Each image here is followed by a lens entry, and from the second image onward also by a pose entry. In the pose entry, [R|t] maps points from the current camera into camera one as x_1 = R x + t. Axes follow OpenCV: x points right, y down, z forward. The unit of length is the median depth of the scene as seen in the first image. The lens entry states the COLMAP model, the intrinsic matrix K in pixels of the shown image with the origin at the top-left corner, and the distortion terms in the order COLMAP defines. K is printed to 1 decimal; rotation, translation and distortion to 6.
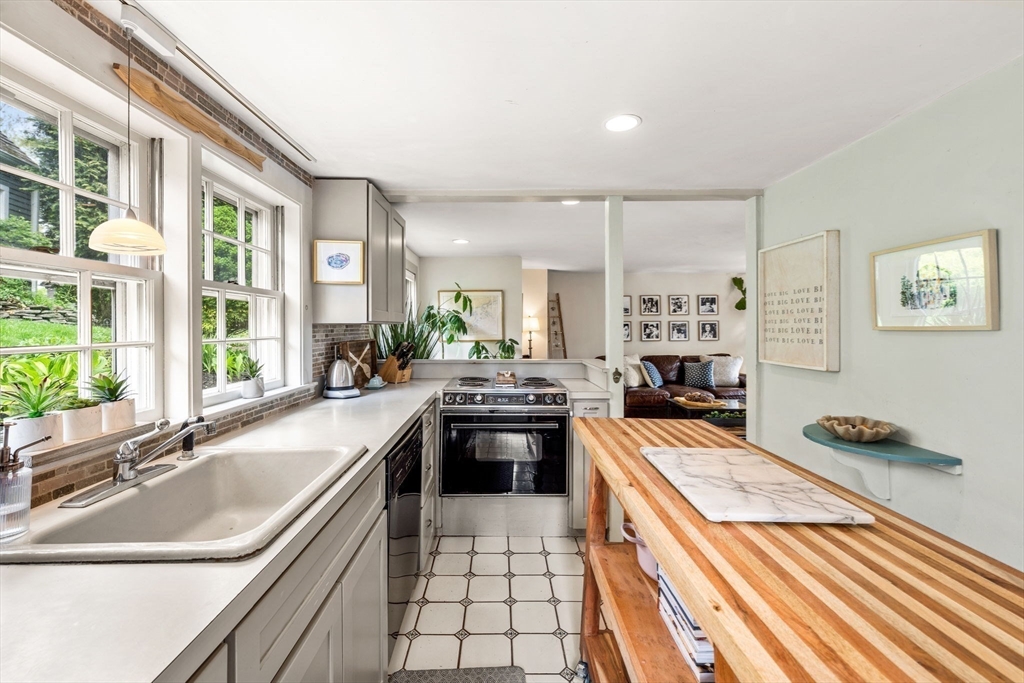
lens RADIAL K [[437.5, 0, 516.0], [0, 437.5, 326.2], [0, 0, 1]] dist [0.001111, -0.000214]
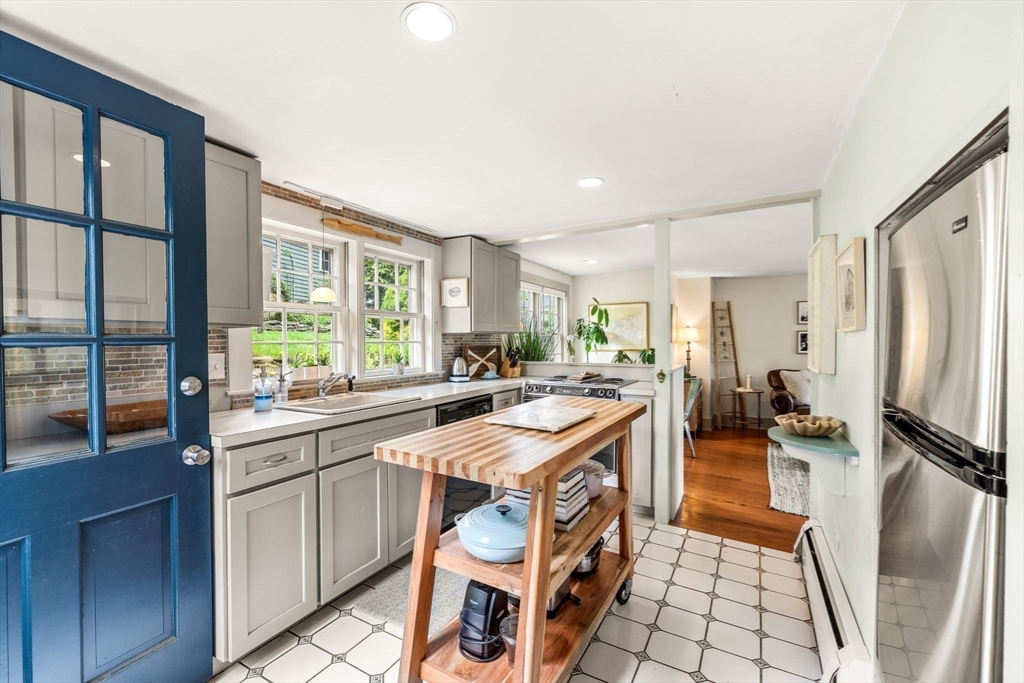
lens RADIAL K [[452.5, 0, 492.6], [0, 452.5, 348.8], [0, 0, 1]] dist [0.000374, -0.000021]
pose [[0.843641, 0.008718, -0.536837, 0.504762], [0.001556, 0.999824, 0.018683, 0.018209], [0.536905, -0.016597, 0.843479, -0.240303]]
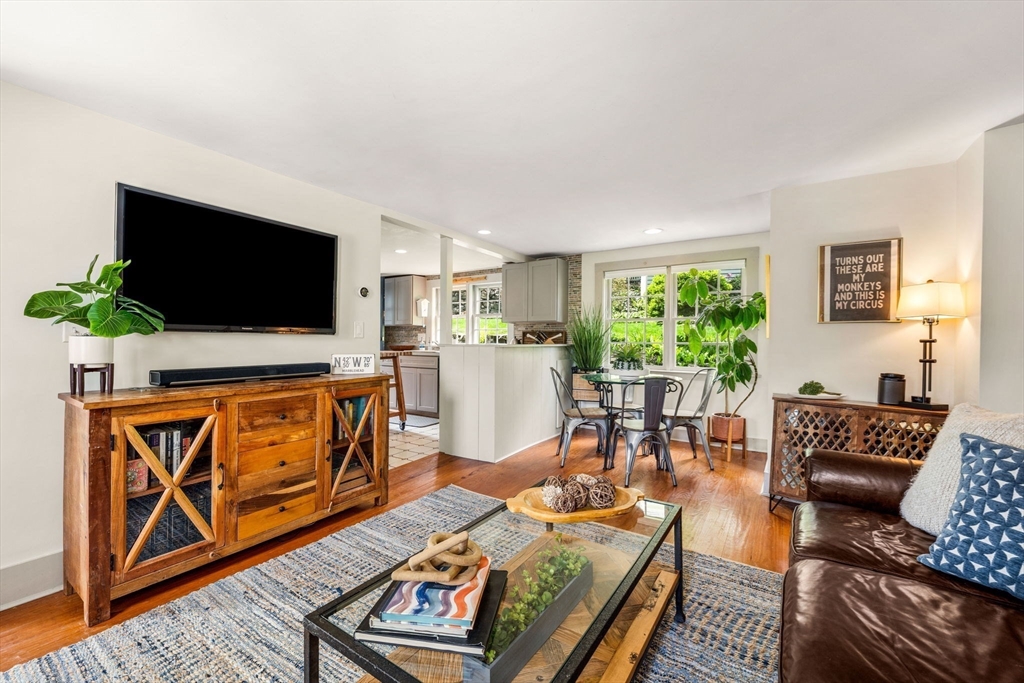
lens RADIAL K [[412.0, 0, 507.0], [0, 412.0, 330.8], [0, 0, 1]] dist [-0.000327, -0.000126]
pose [[-0.591815, -0.016339, -0.805908, 1.392719], [-0.002642, 0.999828, -0.018331, 0.073831], [0.806070, -0.008719, -0.591756, 2.205808]]
